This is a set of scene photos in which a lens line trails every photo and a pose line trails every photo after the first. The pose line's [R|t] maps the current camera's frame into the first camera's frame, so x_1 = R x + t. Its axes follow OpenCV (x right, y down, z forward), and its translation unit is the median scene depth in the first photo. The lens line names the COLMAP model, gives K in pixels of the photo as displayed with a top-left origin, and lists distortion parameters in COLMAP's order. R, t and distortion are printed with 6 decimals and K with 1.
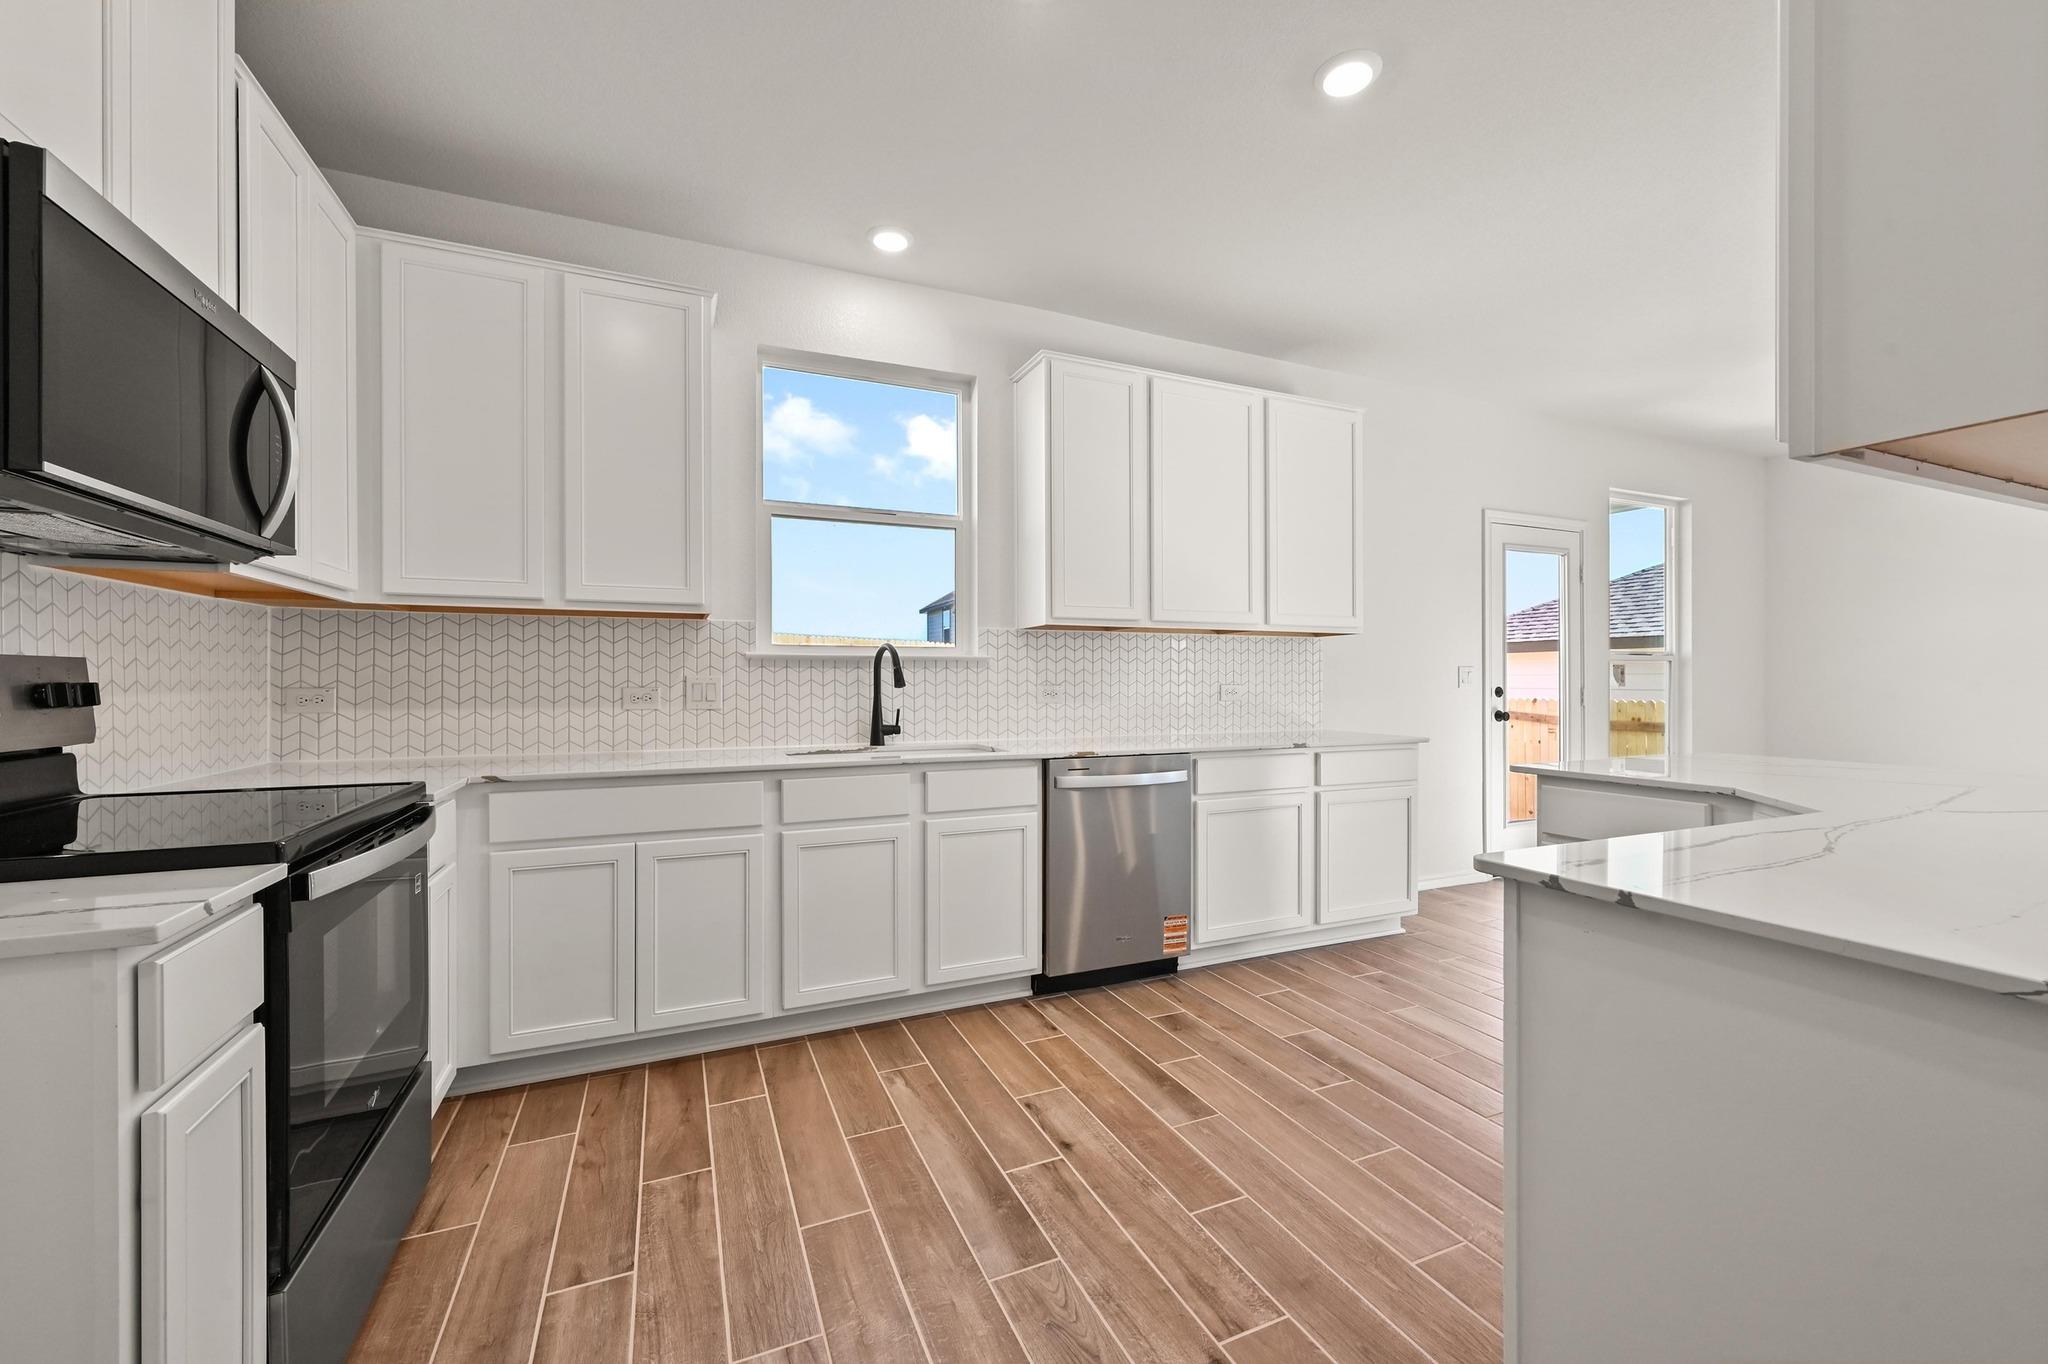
lens RADIAL K [[809.7, 0, 1040.3], [0, 809.7, 693.4], [0, 0, 1]] dist [0.000155, 0.000935]
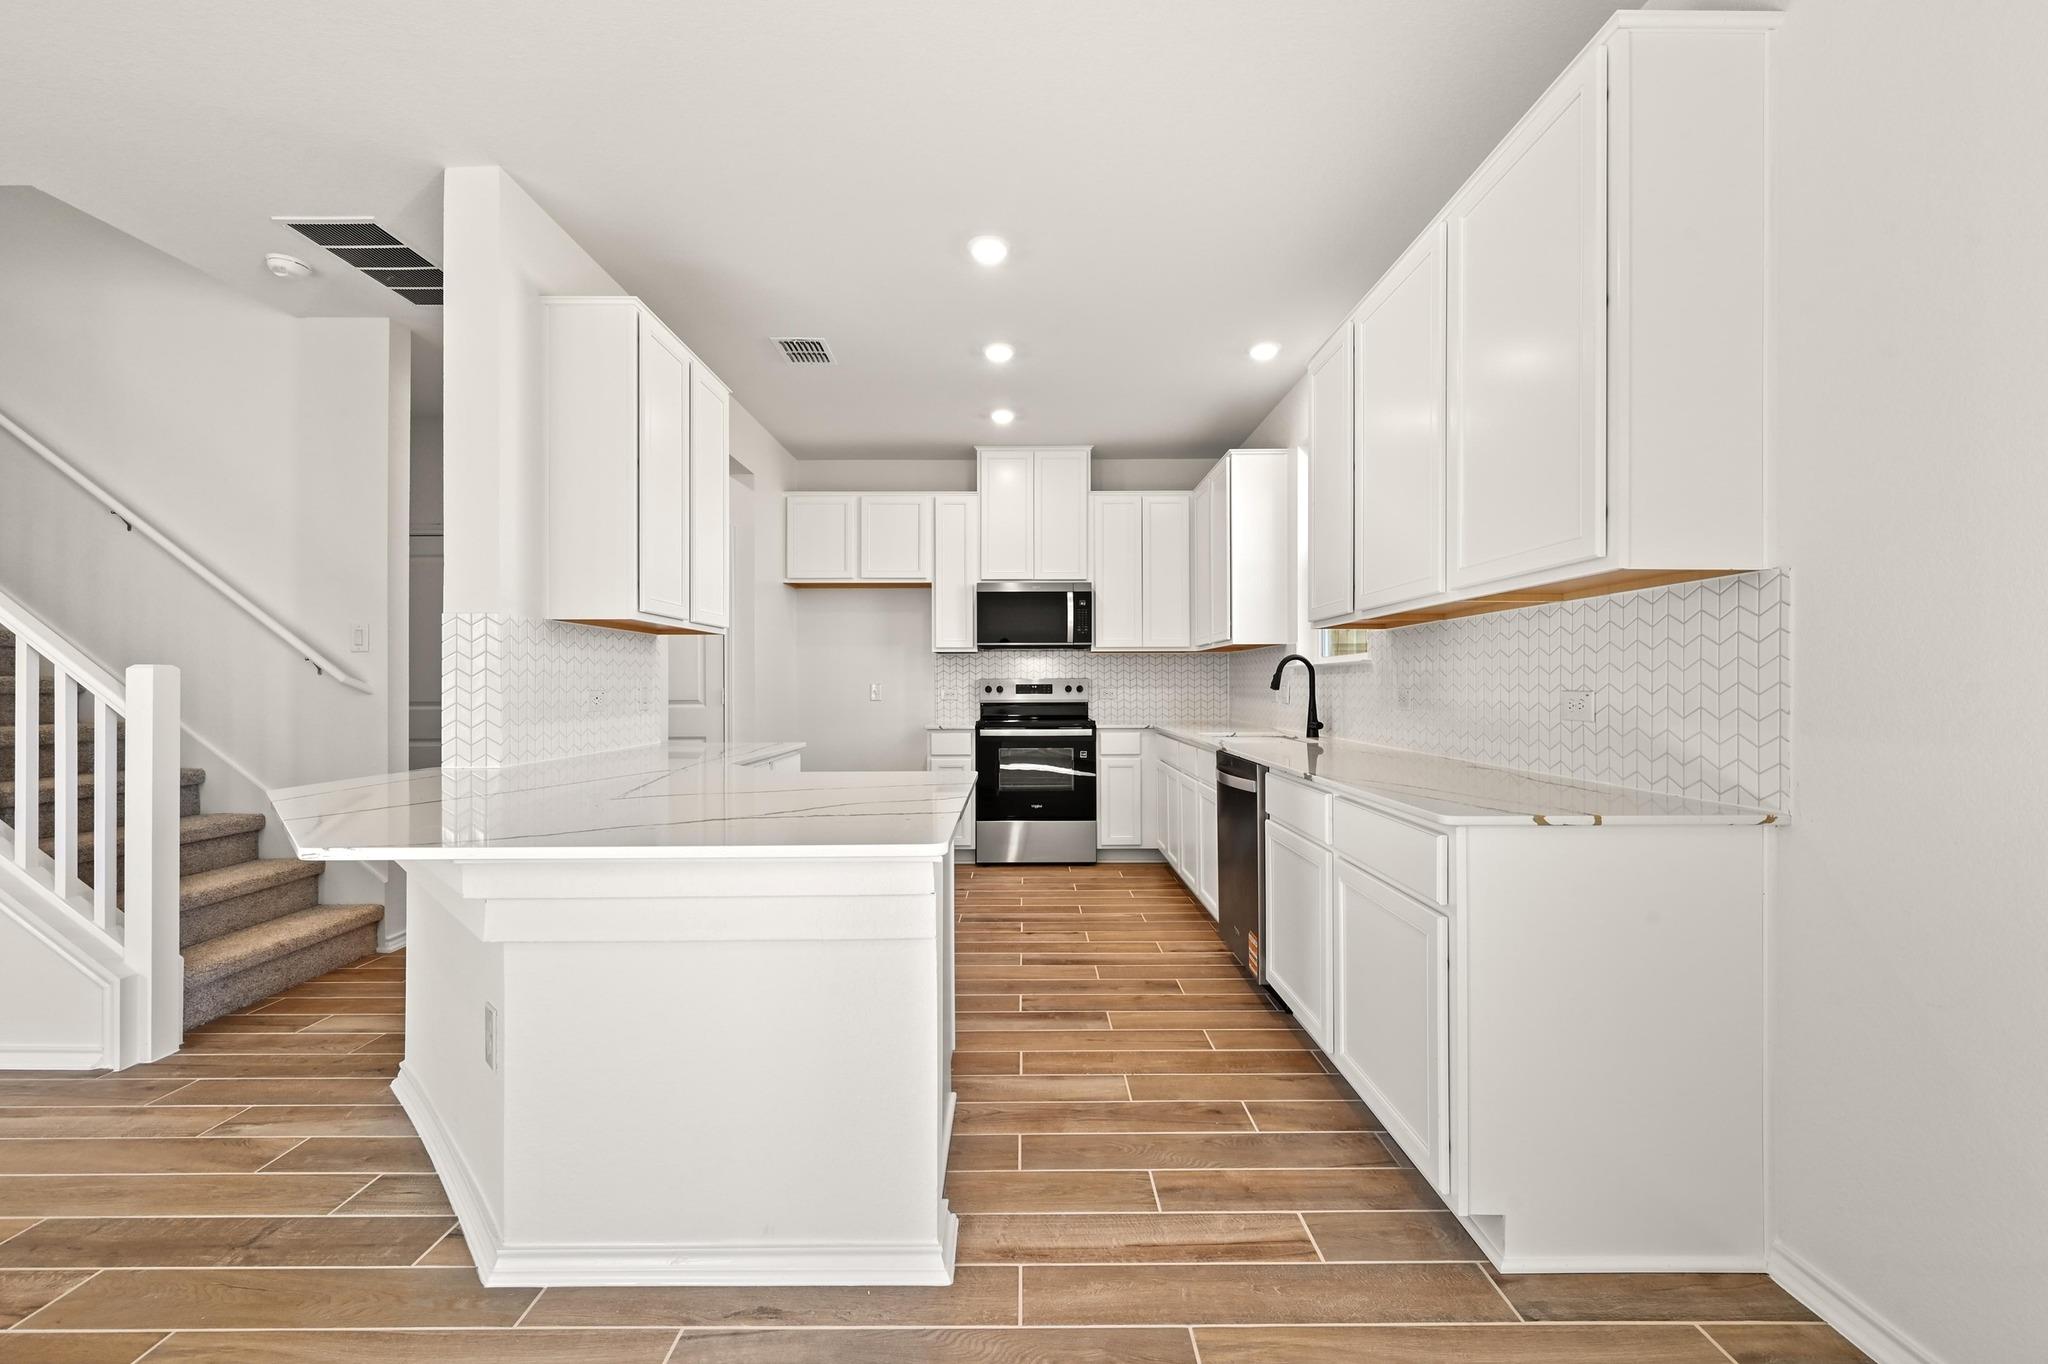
lens RADIAL K [[809.7, 0, 1028.5], [0, 809.7, 684.2], [0, 0, 1]] dist [0.000155, 0.000935]
pose [[-0.405529, -0.001489, -0.914081, 1.295651], [-0.012379, 0.999916, 0.003863, -0.019102], [0.913998, 0.012882, -0.405514, 1.296755]]
